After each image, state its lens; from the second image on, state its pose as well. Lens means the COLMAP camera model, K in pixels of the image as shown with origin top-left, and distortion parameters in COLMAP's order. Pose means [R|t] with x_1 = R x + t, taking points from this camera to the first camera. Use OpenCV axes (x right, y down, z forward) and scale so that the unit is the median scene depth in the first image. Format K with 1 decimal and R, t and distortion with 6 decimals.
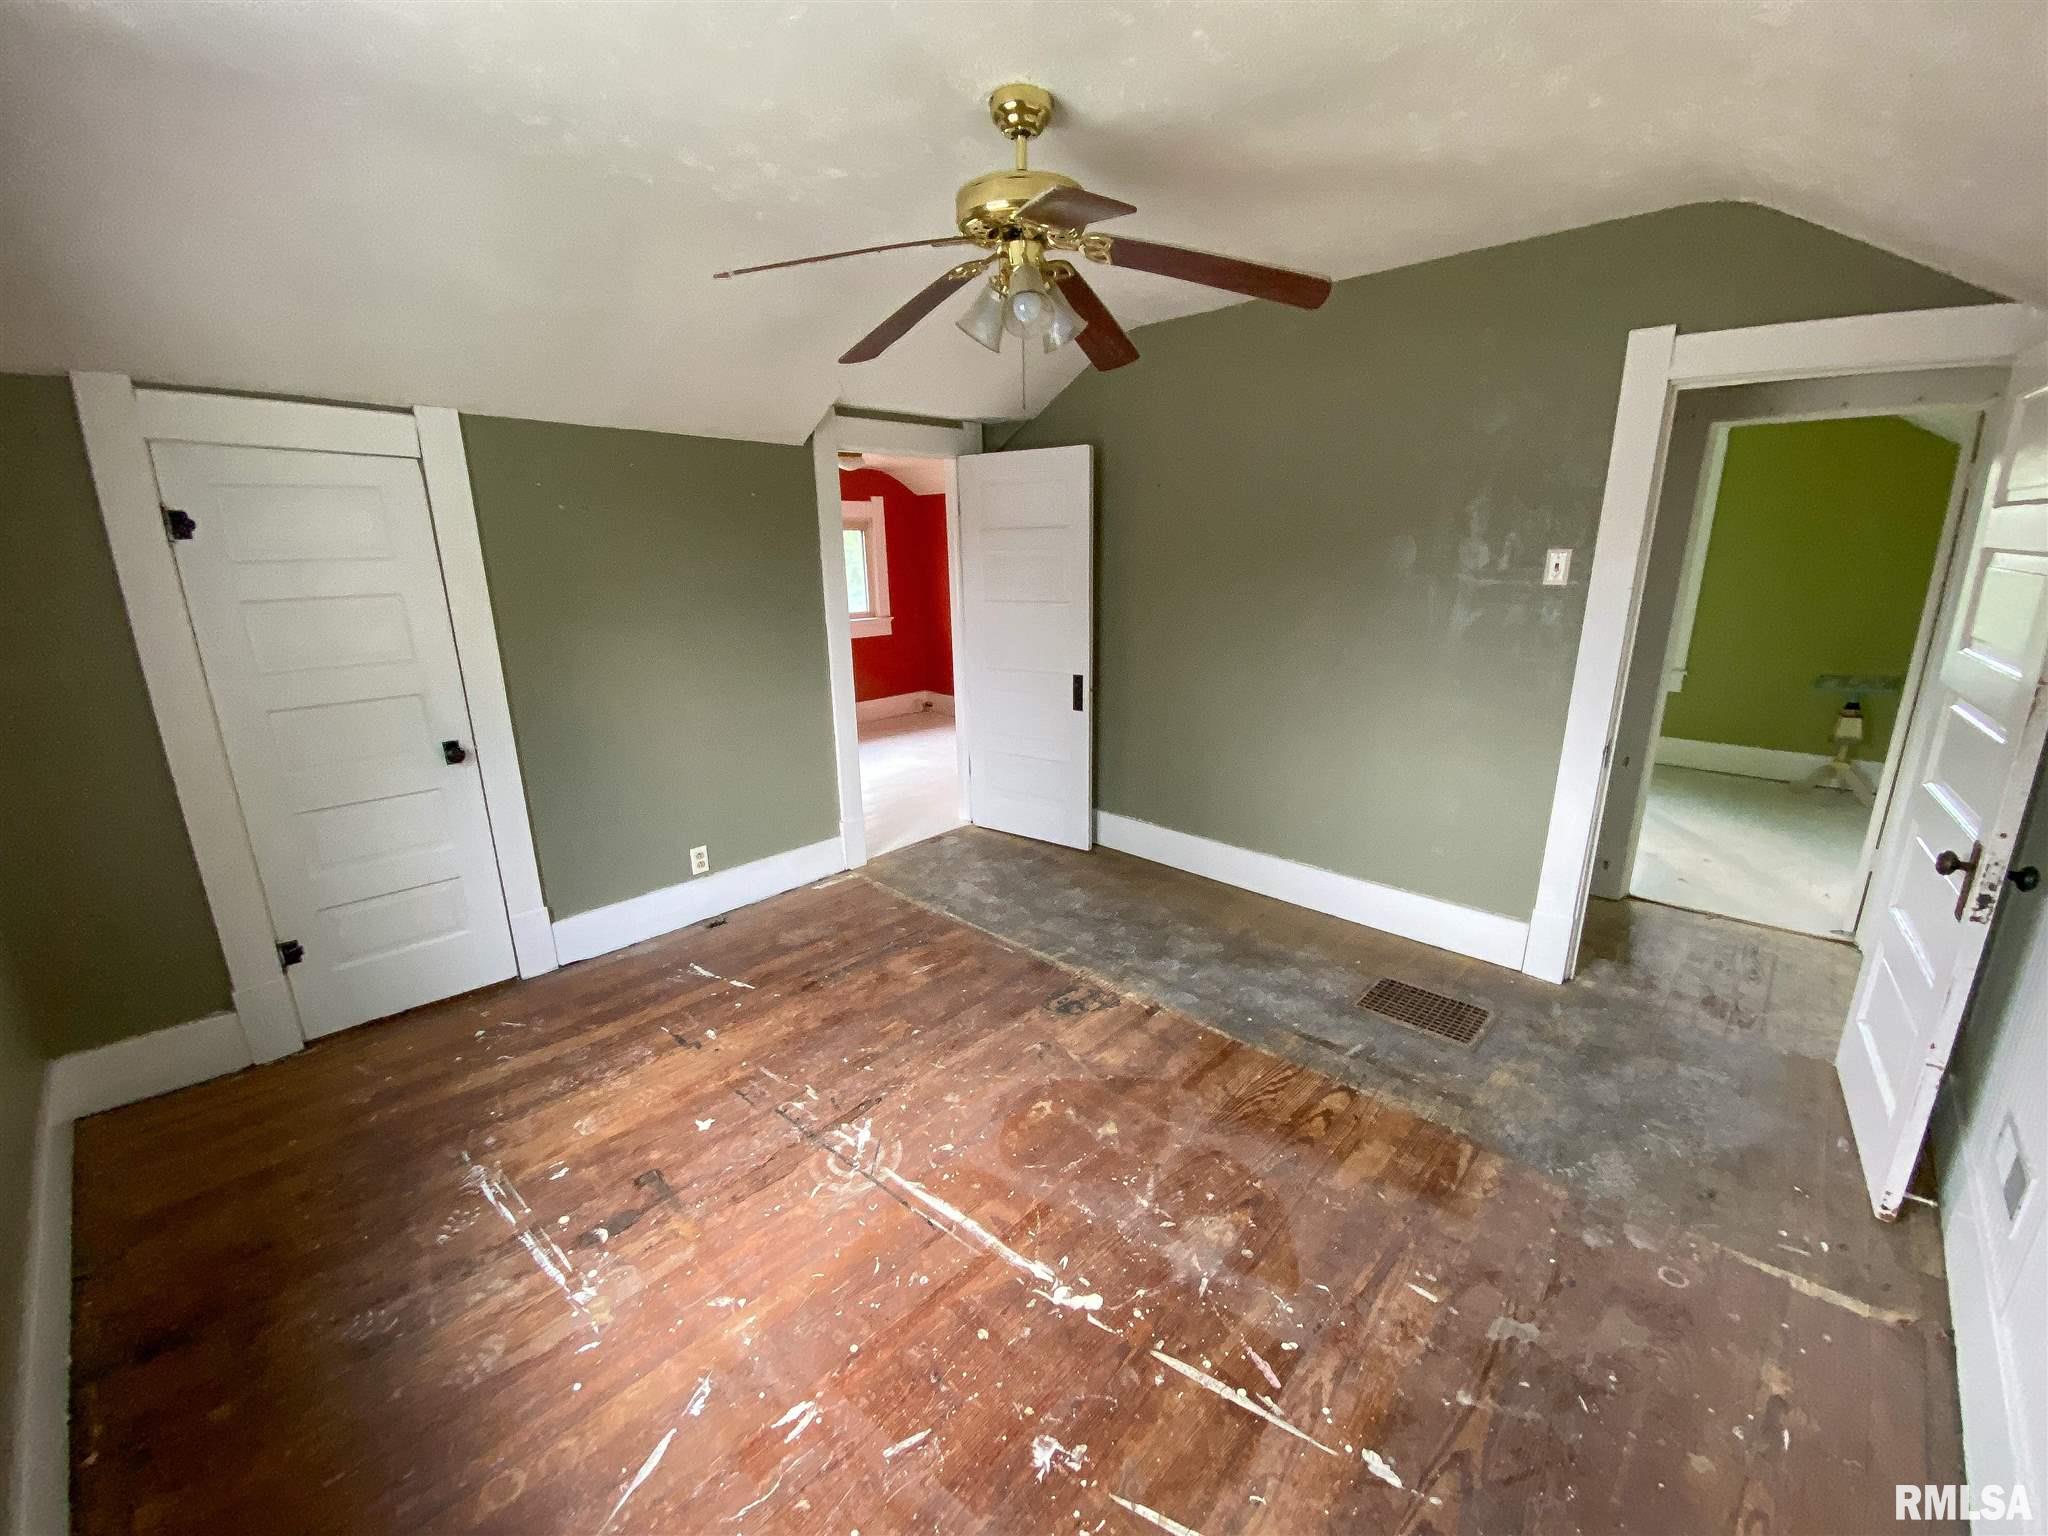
lens RADIAL K [[826.4, 0, 1023.8], [0, 826.4, 771.4], [0, 0, 1]] dist [0.031771, -0.027217]
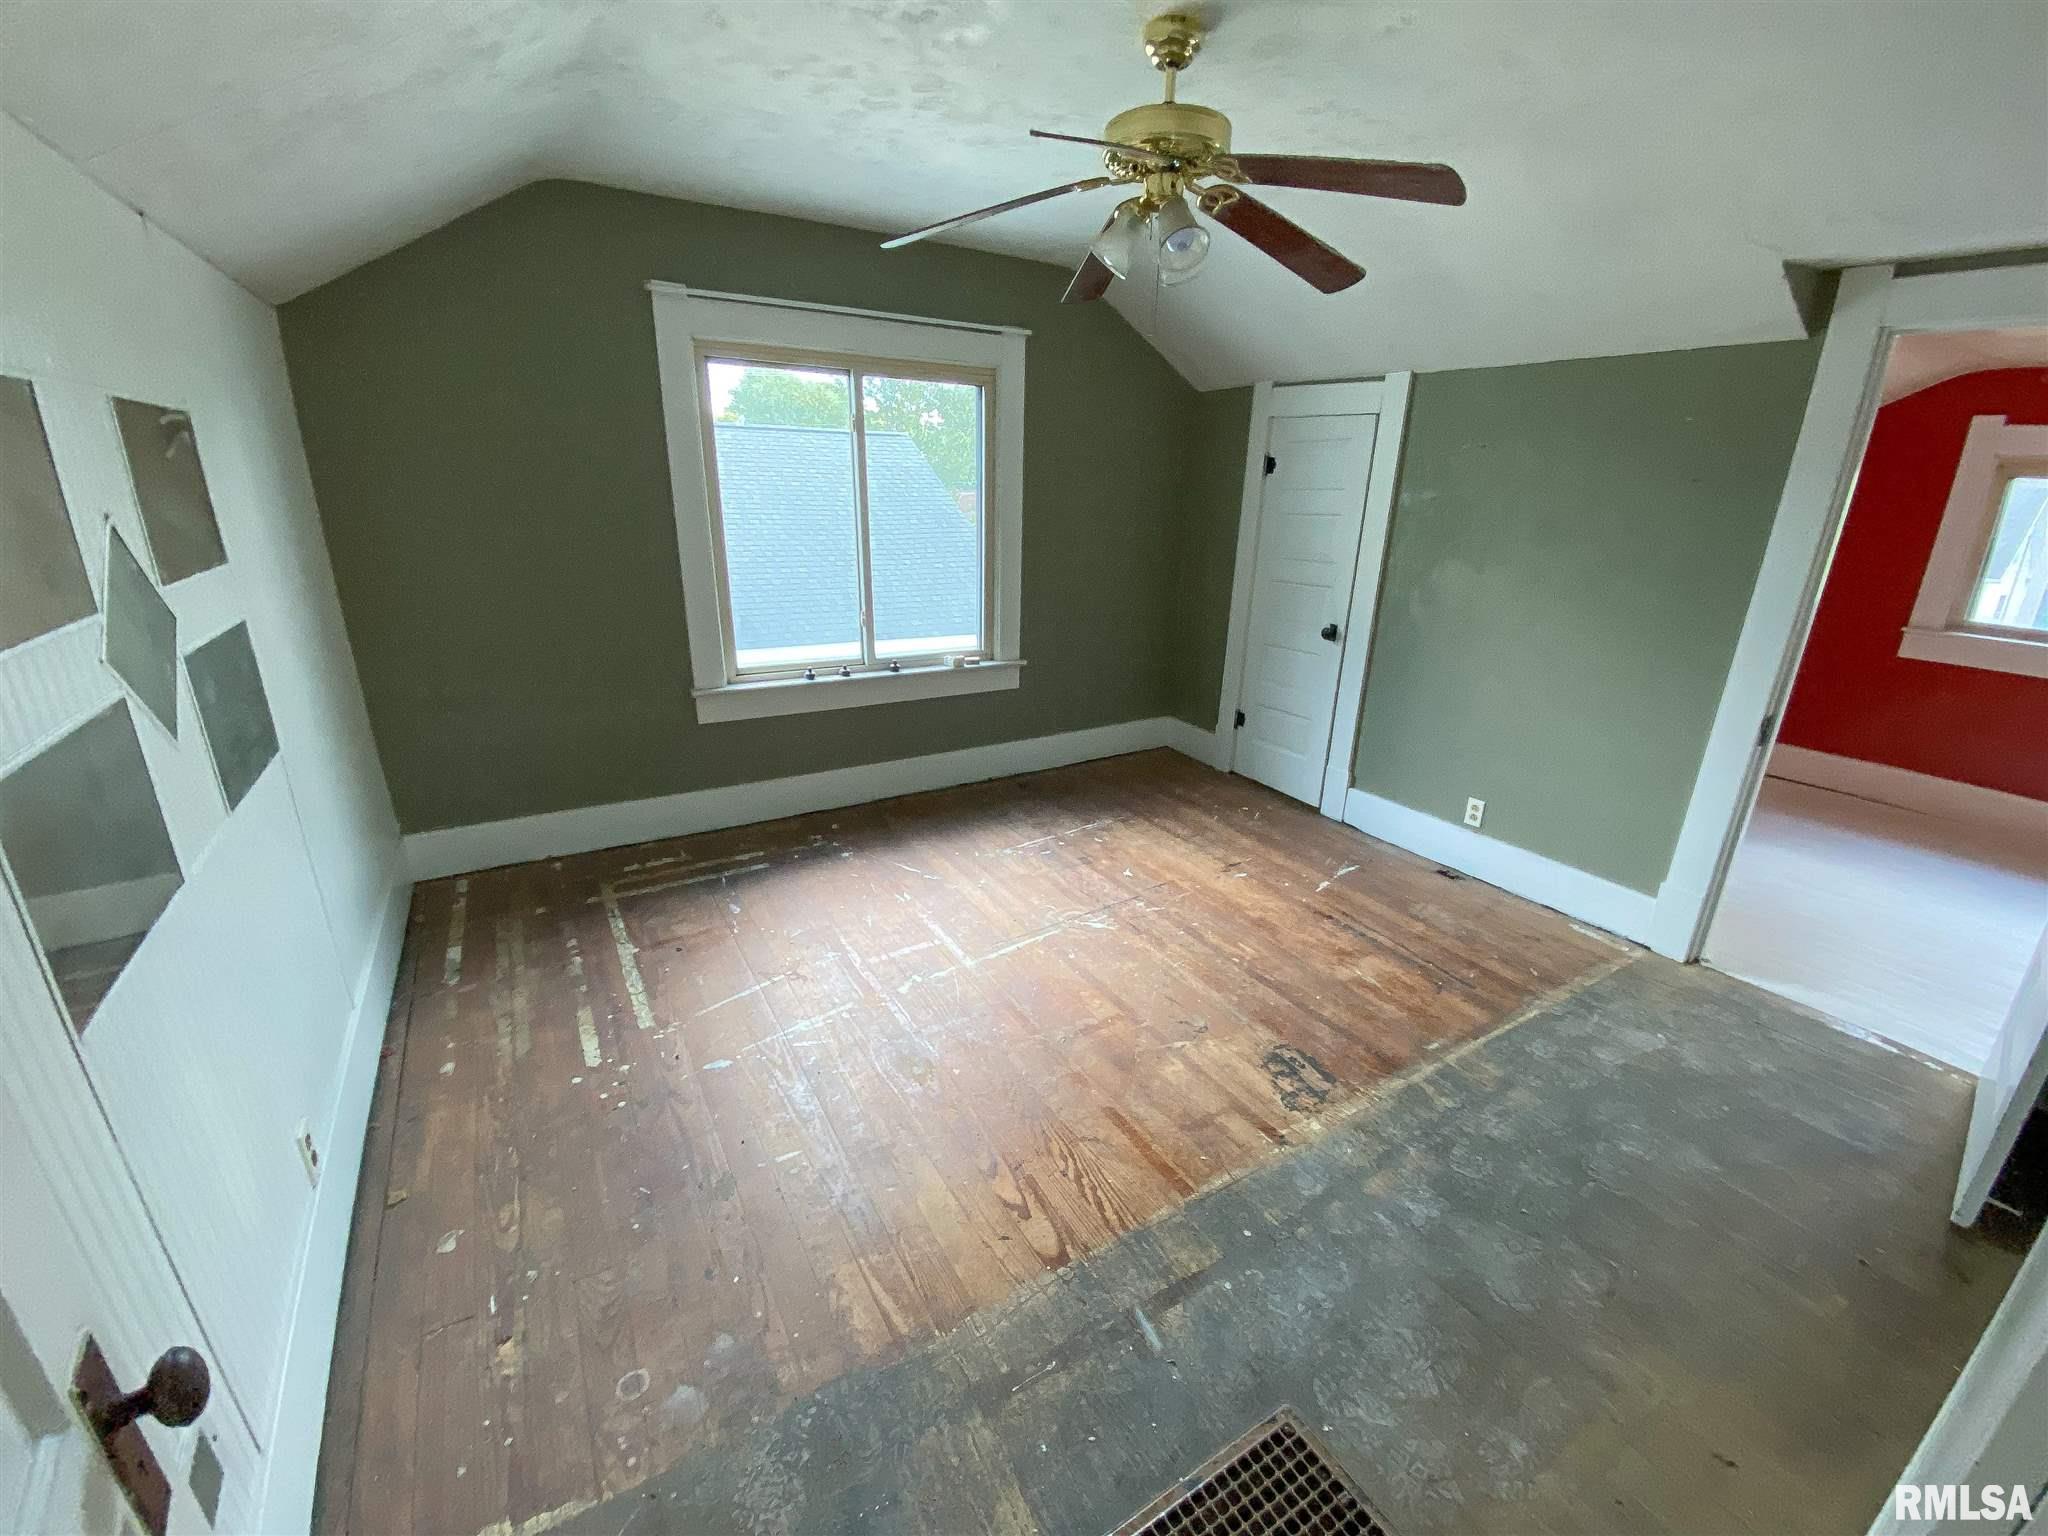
lens RADIAL K [[826.4, 0, 1023.8], [0, 826.4, 771.4], [0, 0, 1]] dist [0.031771, -0.027217]
pose [[-0.271361, 0.318162, -0.908370, 0.834256], [-0.271468, 0.880164, 0.389379, -0.230341], [0.923400, 0.352256, -0.152472, 0.864045]]
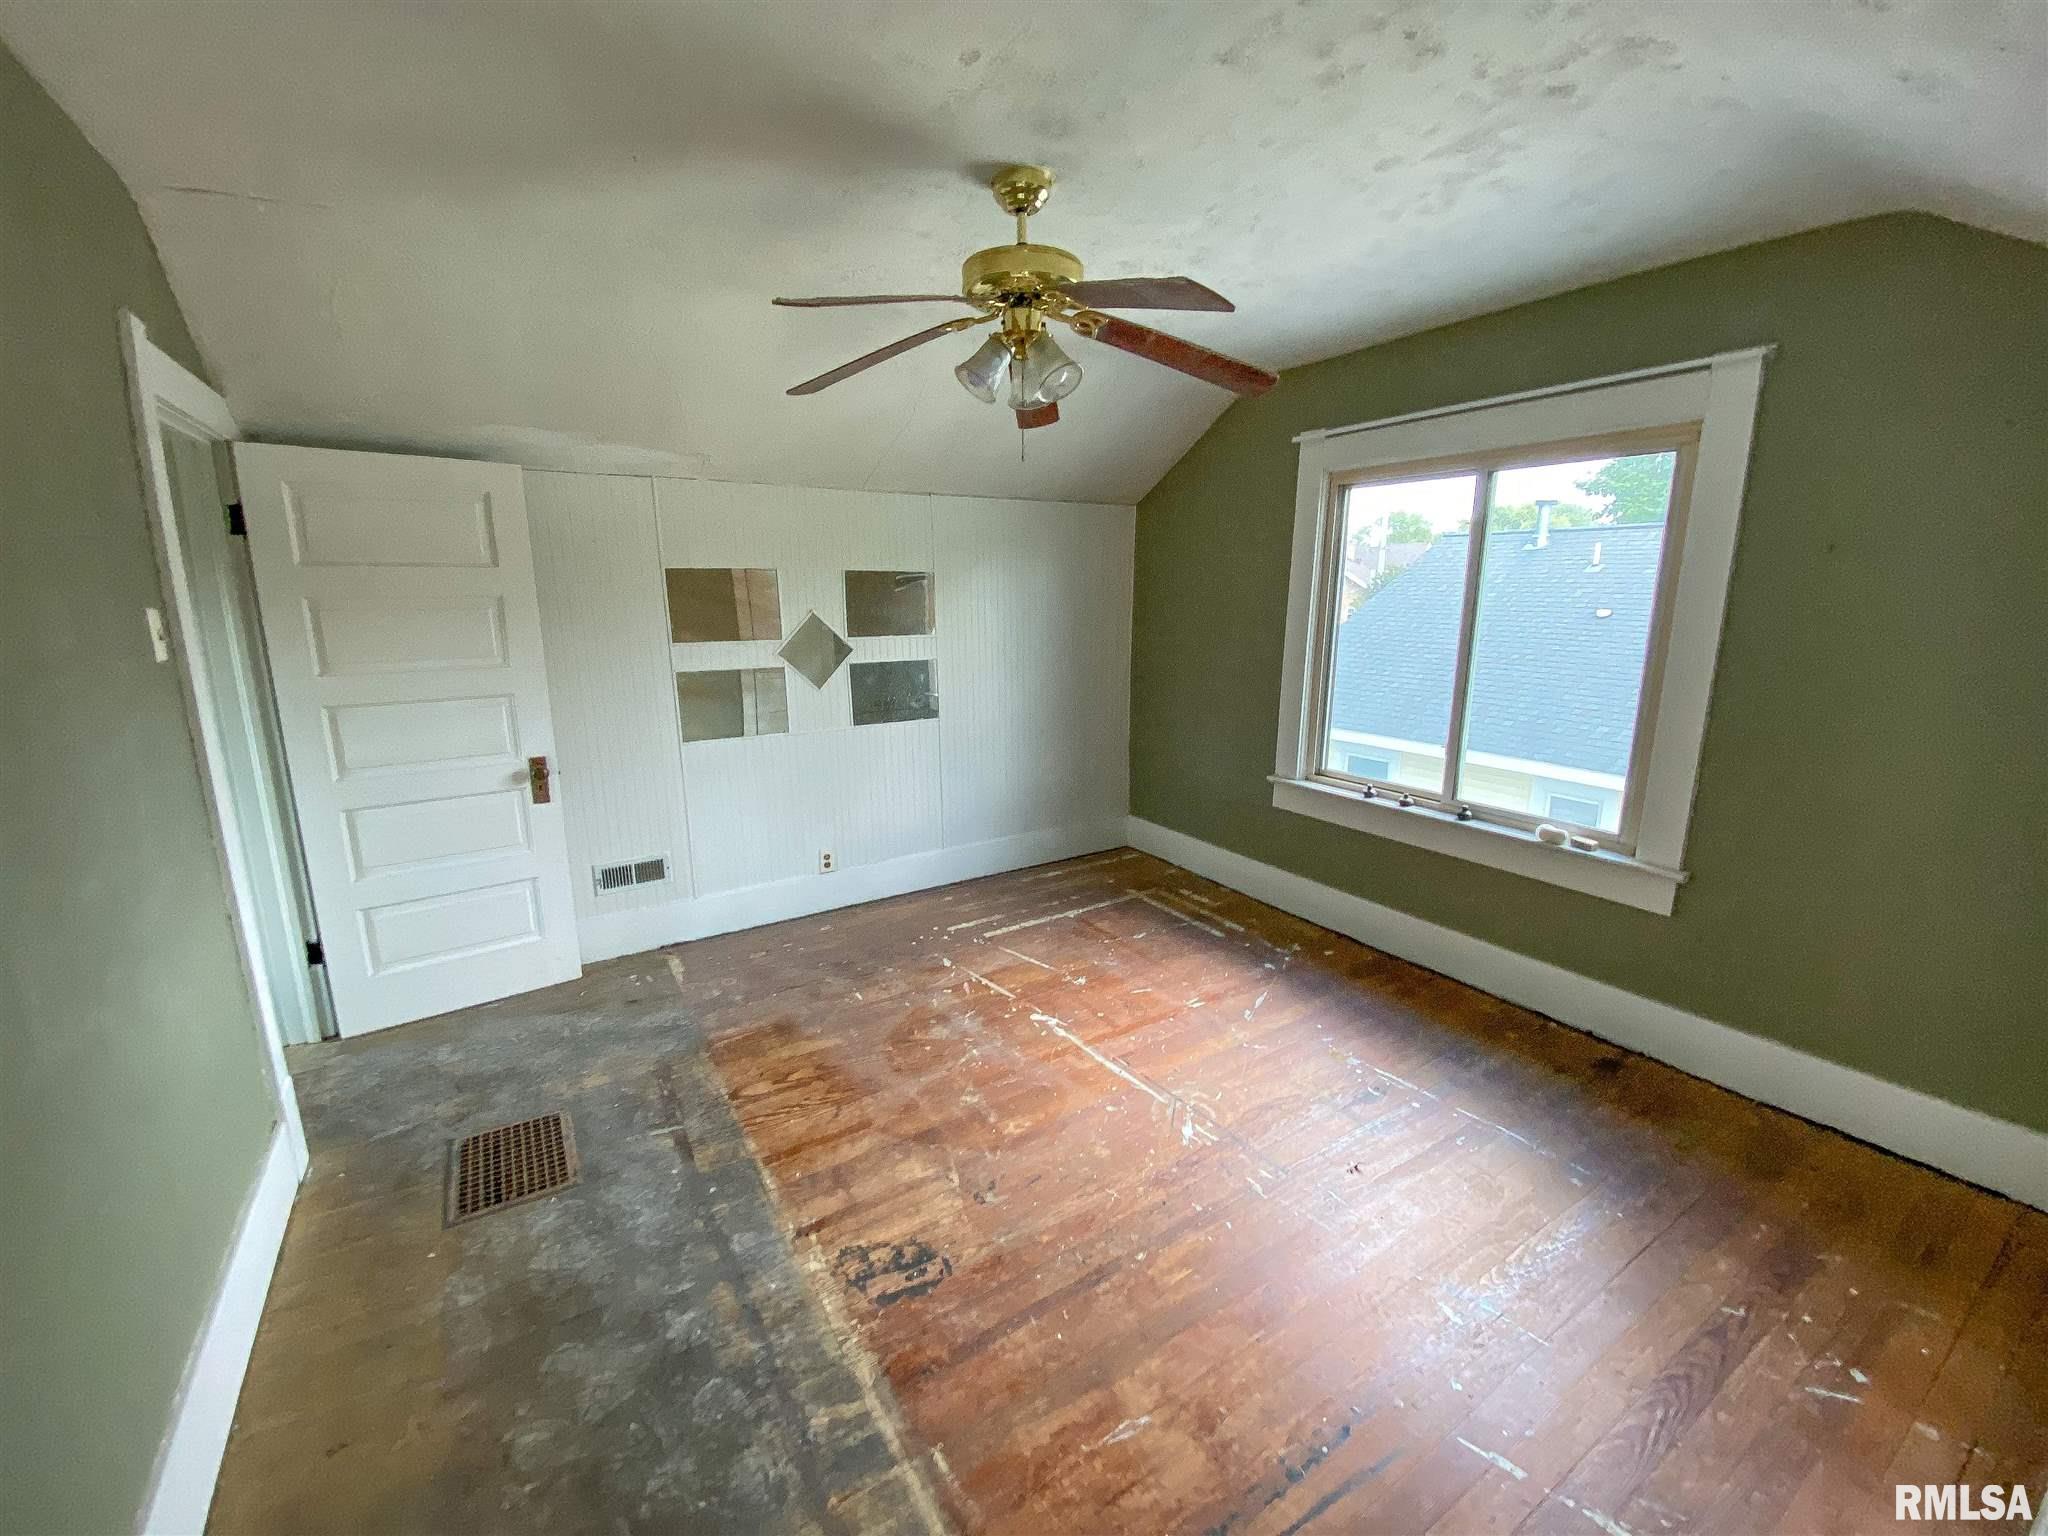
lens RADIAL K [[826.4, 0, 1023.8], [0, 826.4, 771.4], [0, 0, 1]] dist [0.031771, -0.027217]
pose [[-0.967412, -0.038693, 0.250234, -0.204440], [0.083060, 0.885078, 0.457972, -0.409090], [-0.239197, 0.463832, -0.853021, 1.502536]]
